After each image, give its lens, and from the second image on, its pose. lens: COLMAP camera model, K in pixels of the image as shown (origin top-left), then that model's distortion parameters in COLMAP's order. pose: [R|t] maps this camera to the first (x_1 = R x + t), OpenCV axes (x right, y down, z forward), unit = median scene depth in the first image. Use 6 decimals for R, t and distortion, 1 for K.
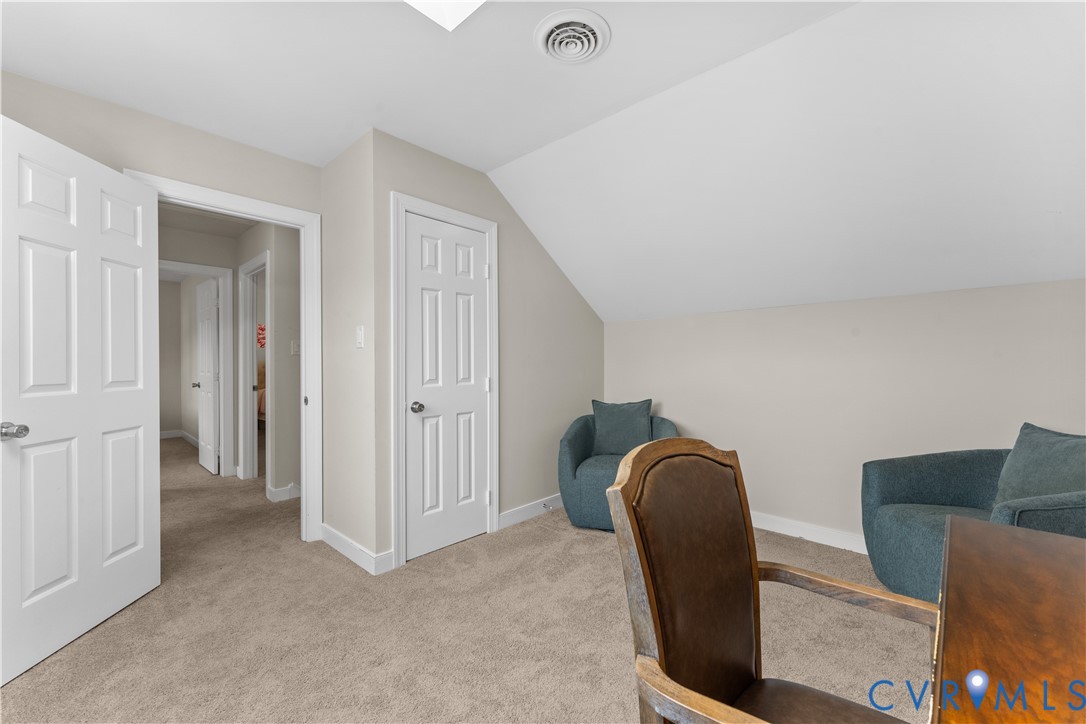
lens RADIAL K [[440.5, 0, 534.2], [0, 440.5, 361.9], [0, 0, 1]] dist [0.001719, 0.000256]
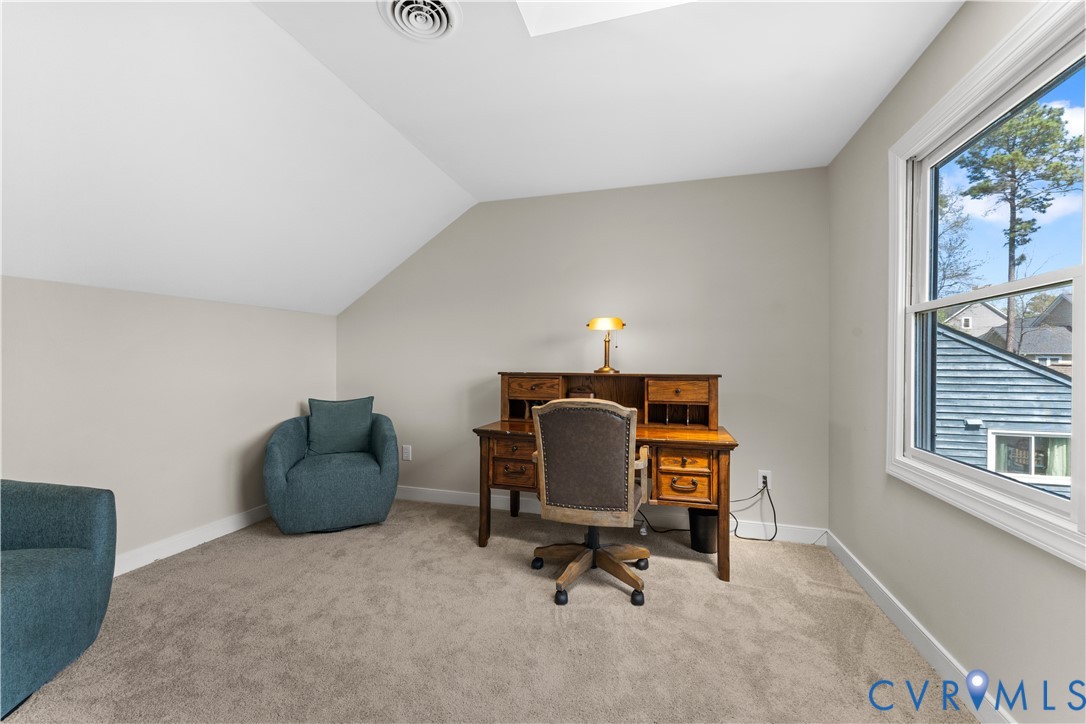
lens RADIAL K [[440.5, 0, 534.2], [0, 440.5, 361.9], [0, 0, 1]] dist [0.001719, 0.000256]
pose [[-0.457562, 0.001031, 0.889177, -0.512110], [0.000062, 0.999999, -0.001128, 0.009343], [-0.889178, -0.000461, -0.457562, 0.737482]]
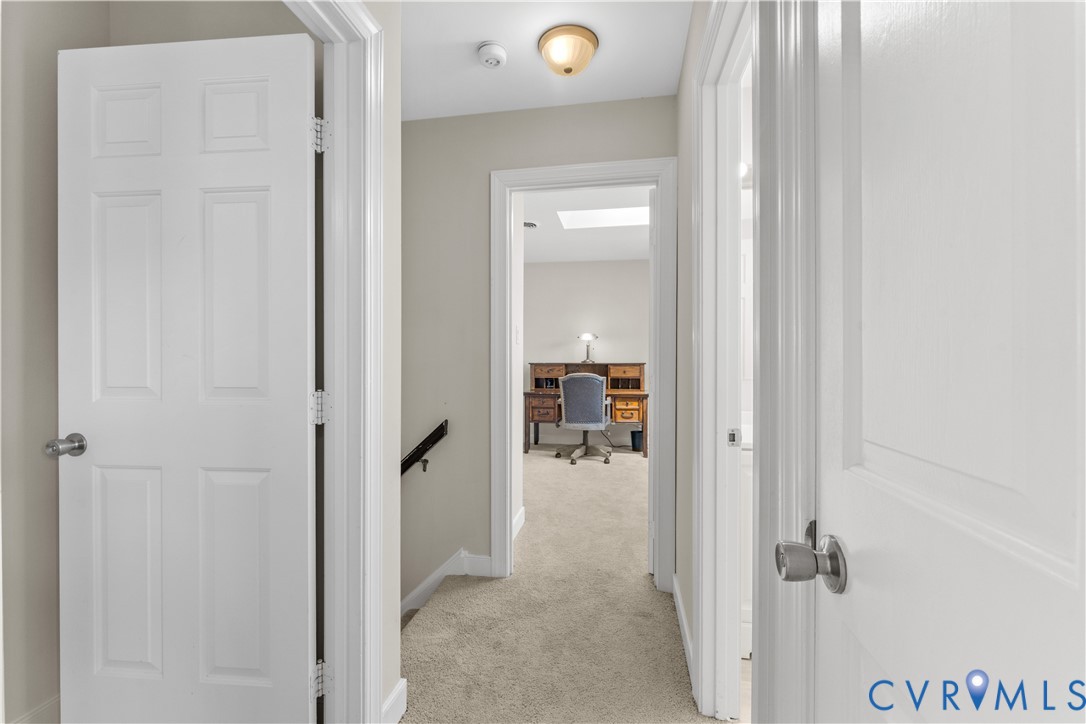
lens RADIAL K [[467.8, 0, 543.1], [0, 467.8, 357.5], [0, 0, 1]] dist [-0.000617, -0.000010]
pose [[-0.561953, 0.005395, 0.827151, -1.255907], [0.007280, 0.999972, -0.001576, 0.012947], [-0.827137, 0.005137, -0.561977, 1.429152]]
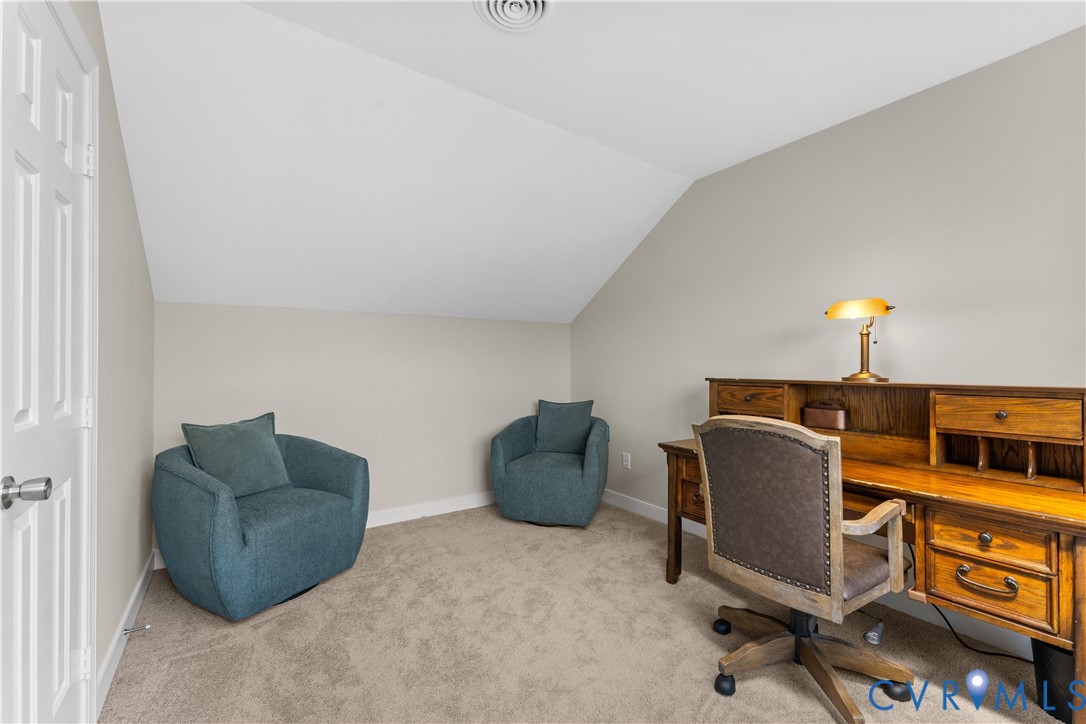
lens RADIAL K [[440.5, 0, 534.2], [0, 440.5, 361.9], [0, 0, 1]] dist [0.001719, 0.000256]
pose [[0.209367, 0.010804, 0.977778, -0.464125], [0.003383, 0.999925, -0.011773, 0.009754], [-0.977831, 0.005773, 0.209314, 0.475310]]
